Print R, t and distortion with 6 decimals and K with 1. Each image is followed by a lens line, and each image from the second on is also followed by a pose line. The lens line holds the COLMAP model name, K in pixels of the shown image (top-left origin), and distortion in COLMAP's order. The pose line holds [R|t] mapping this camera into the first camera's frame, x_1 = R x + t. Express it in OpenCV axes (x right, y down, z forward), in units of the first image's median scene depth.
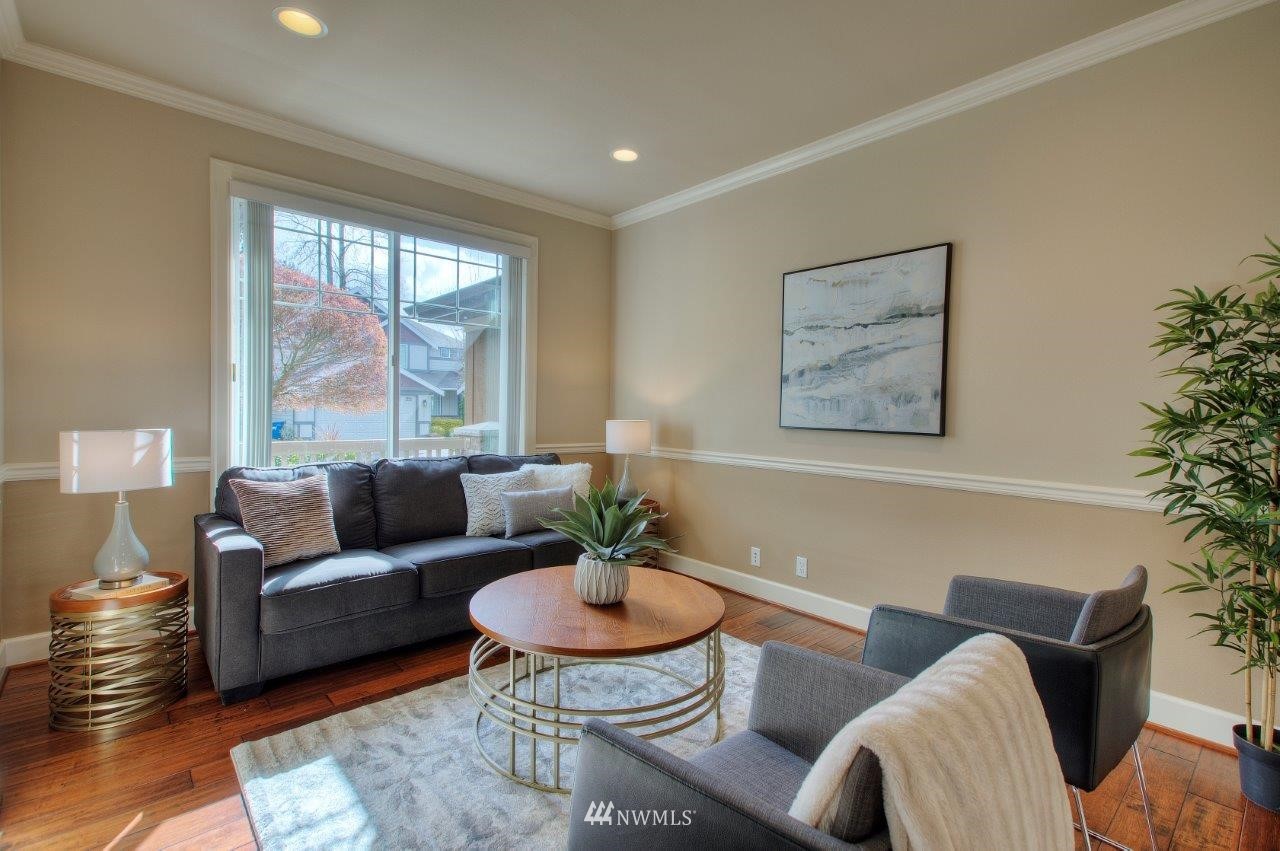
lens RADIAL K [[575.5, 0, 641.1], [0, 575.5, 419.1], [0, 0, 1]] dist [0.013545, -0.000768]
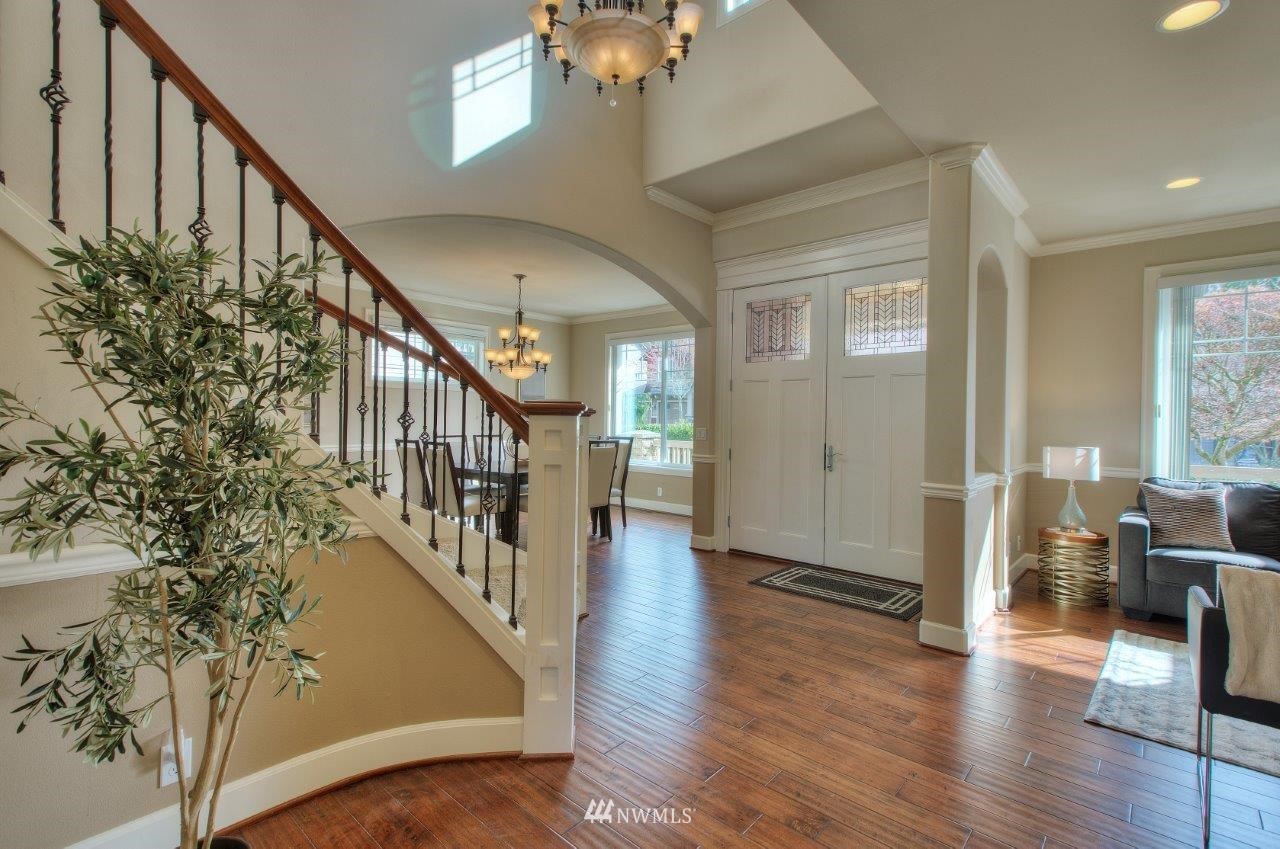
lens RADIAL K [[575.5, 0, 641.5], [0, 575.5, 422.5], [0, 0, 1]] dist [0.013545, -0.000768]
pose [[0.107038, -0.009085, -0.994213, 0.777022], [-0.032279, 0.999399, -0.012607, 0.007395], [0.993731, 0.033441, 0.106680, -0.550914]]
